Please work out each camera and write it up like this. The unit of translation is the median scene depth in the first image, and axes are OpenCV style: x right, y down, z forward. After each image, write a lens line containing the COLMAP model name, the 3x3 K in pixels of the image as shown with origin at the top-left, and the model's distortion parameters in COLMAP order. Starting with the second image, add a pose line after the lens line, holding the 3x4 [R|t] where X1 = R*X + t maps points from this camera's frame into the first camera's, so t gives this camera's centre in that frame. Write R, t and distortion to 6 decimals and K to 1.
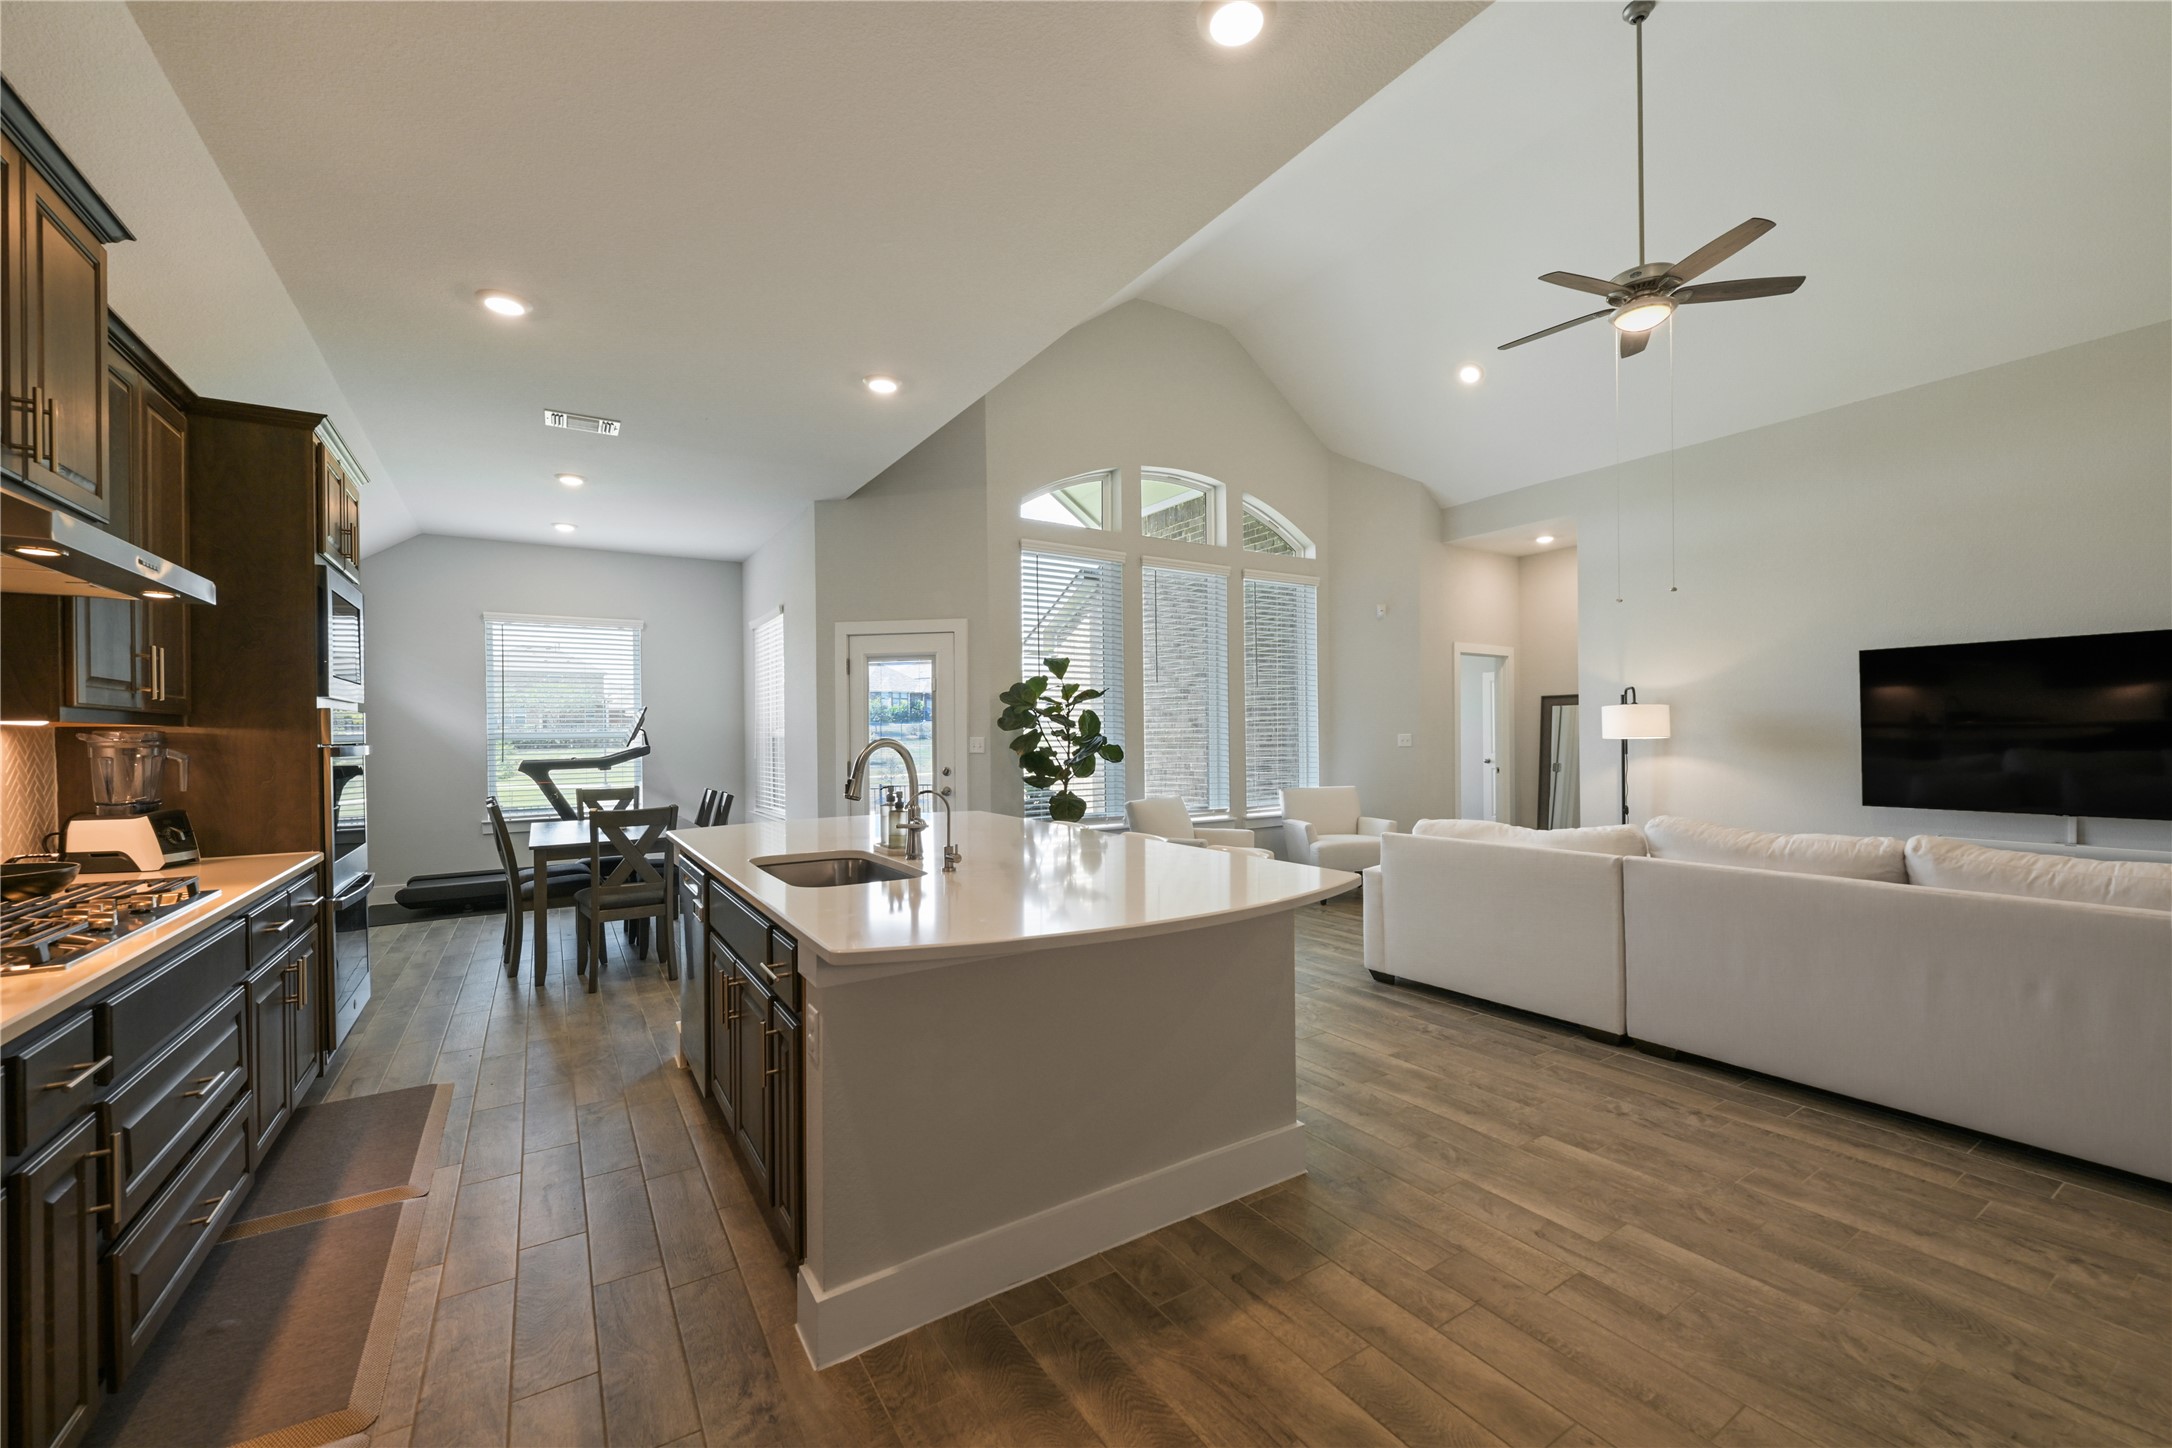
lens RADIAL K [[857.6, 0, 1087.3], [0, 857.6, 733.8], [0, 0, 1]] dist [-0.000434, 0.000176]
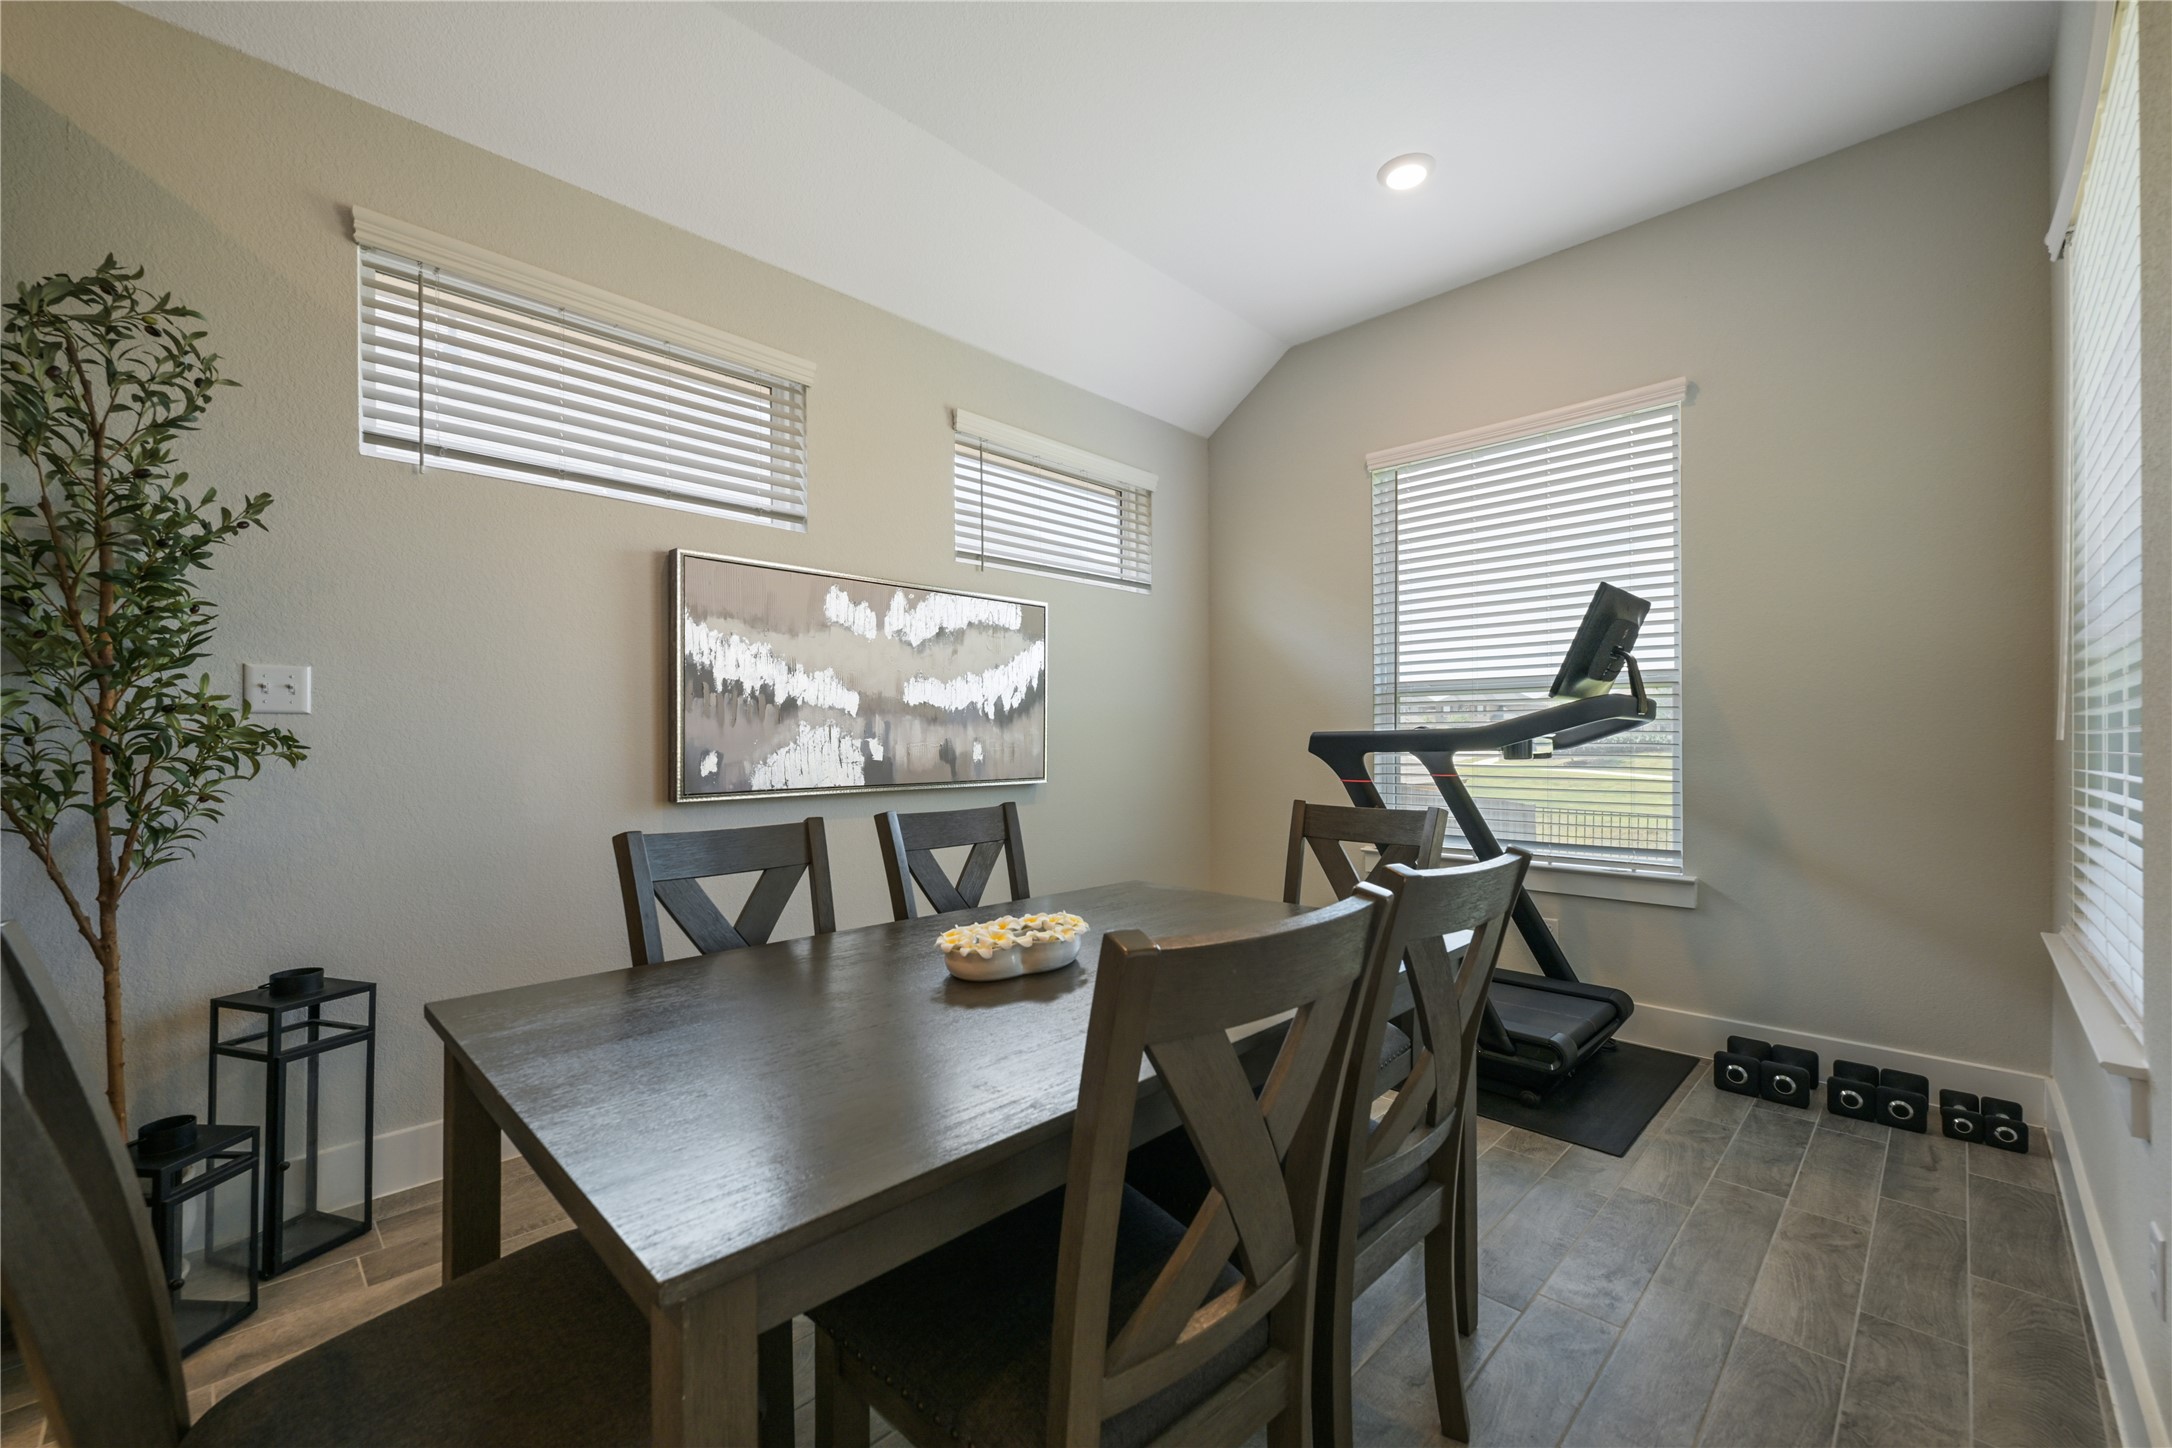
lens RADIAL K [[879.8, 0, 1090.8], [0, 879.8, 731.6], [0, 0, 1]] dist [-0.001992, -0.000093]
pose [[0.223431, 0.001705, -0.974718, -0.262877], [-0.000535, 0.999999, 0.001626, 0.035785], [0.974720, 0.000158, 0.223432, 0.883698]]
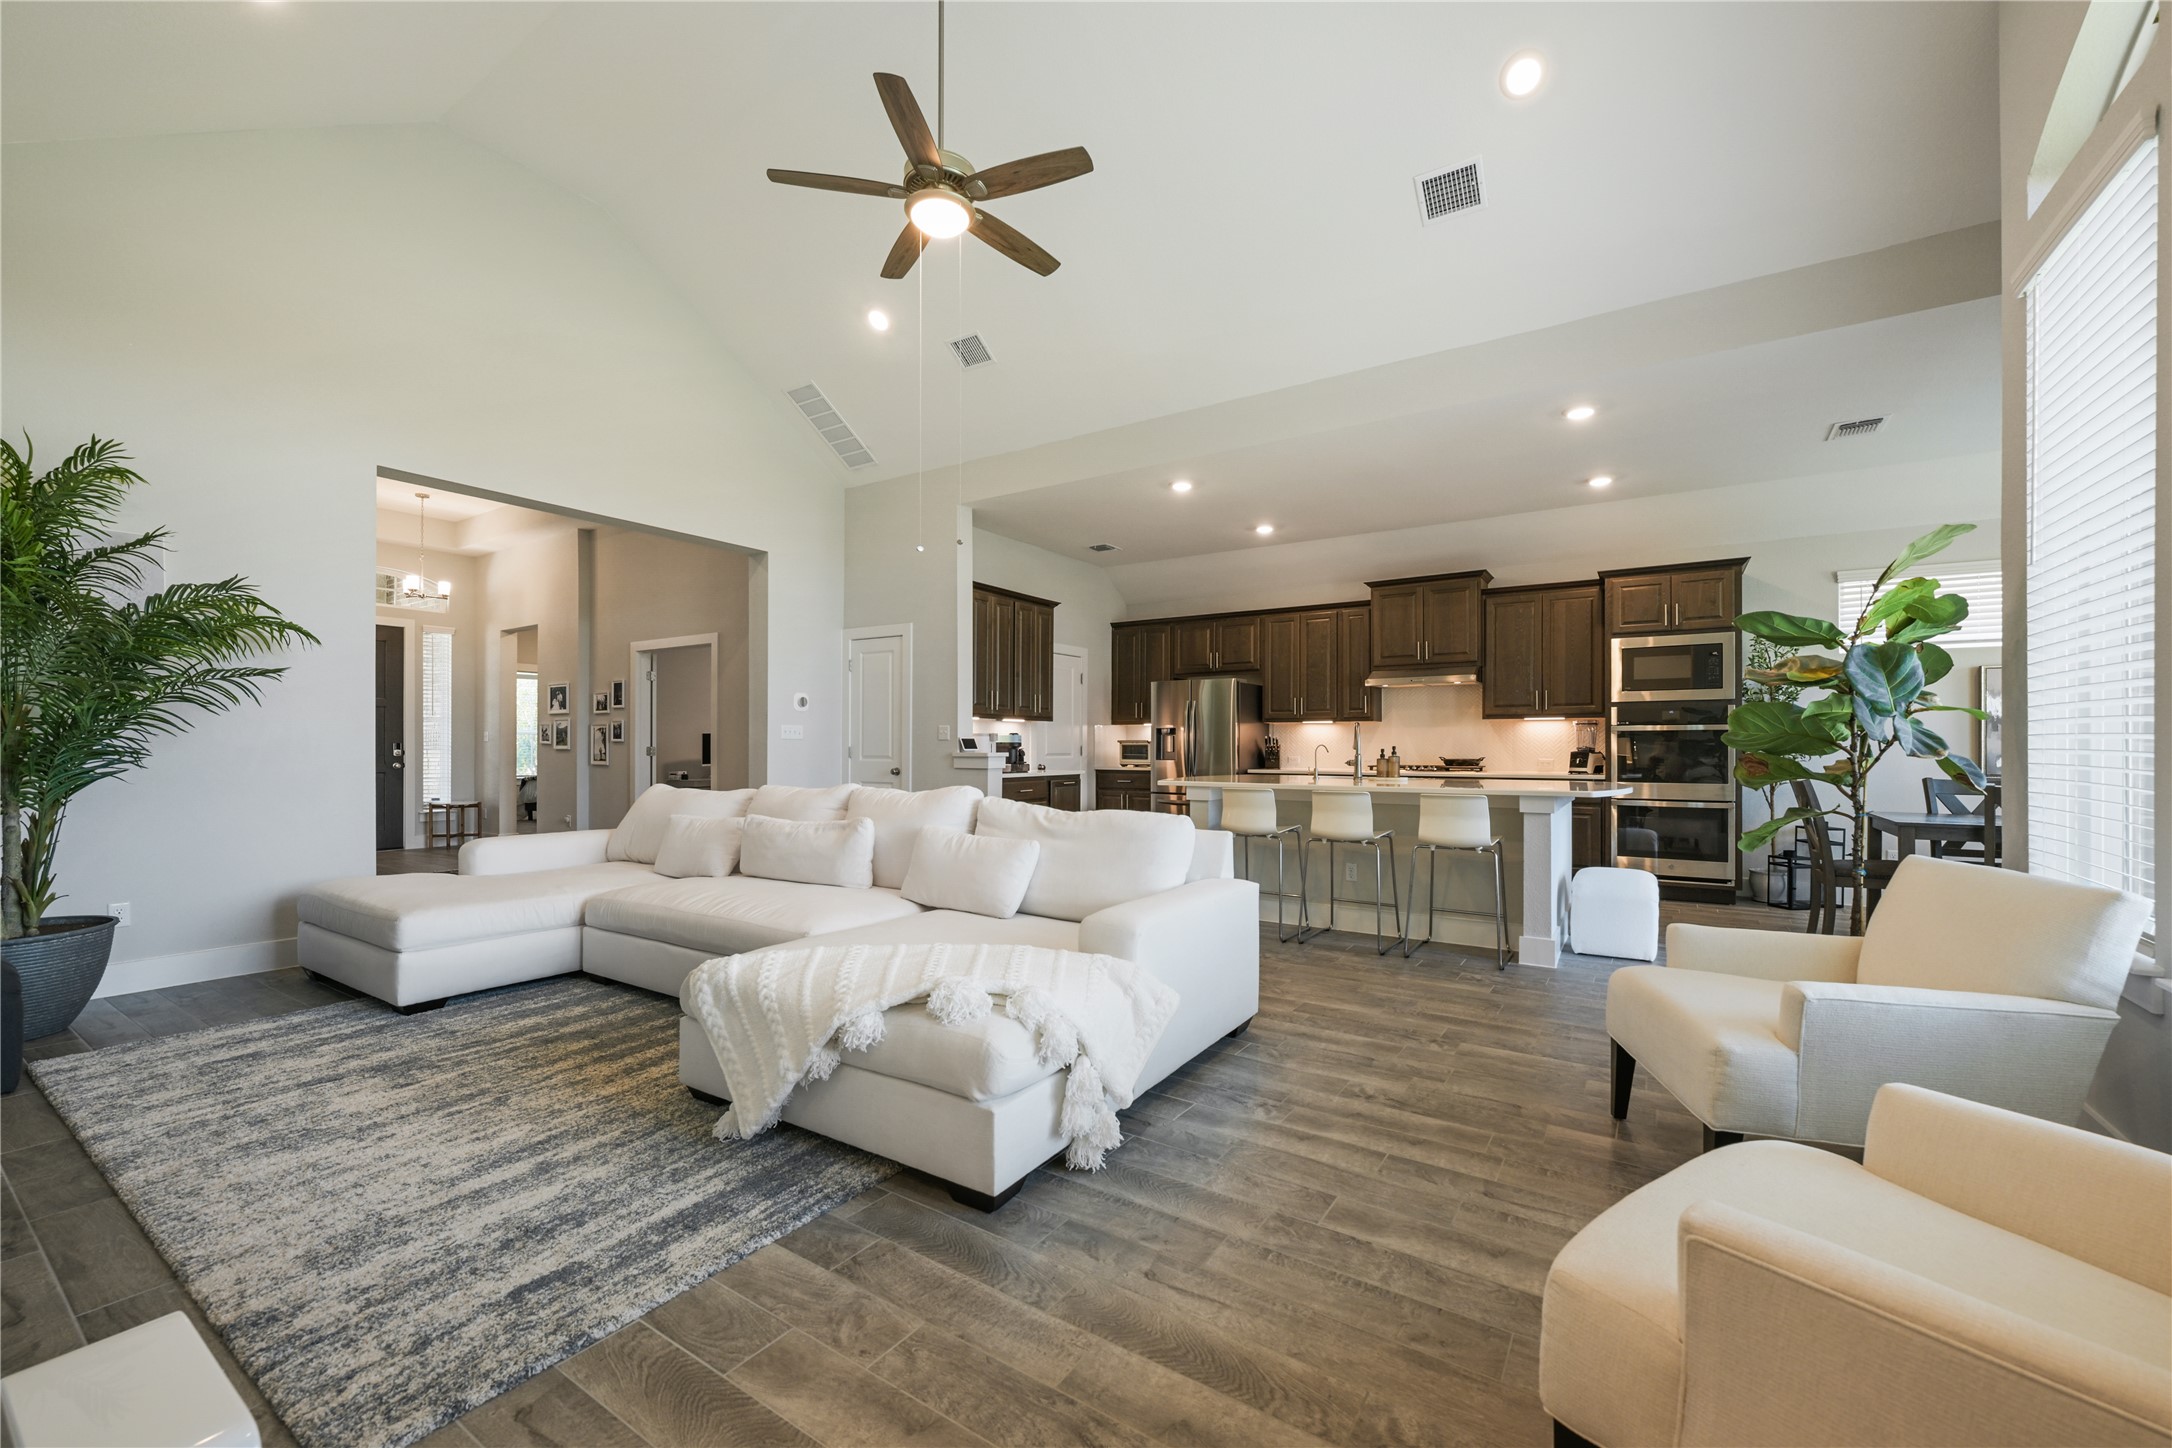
lens RADIAL K [[857.6, 0, 1087.3], [0, 857.6, 733.8], [0, 0, 1]] dist [-0.000434, 0.000176]
pose [[-0.914089, 0.003297, -0.405501, 0.595320], [0.007532, 0.999932, -0.008849, 0.023139], [0.405444, -0.011144, -0.914052, 1.262601]]
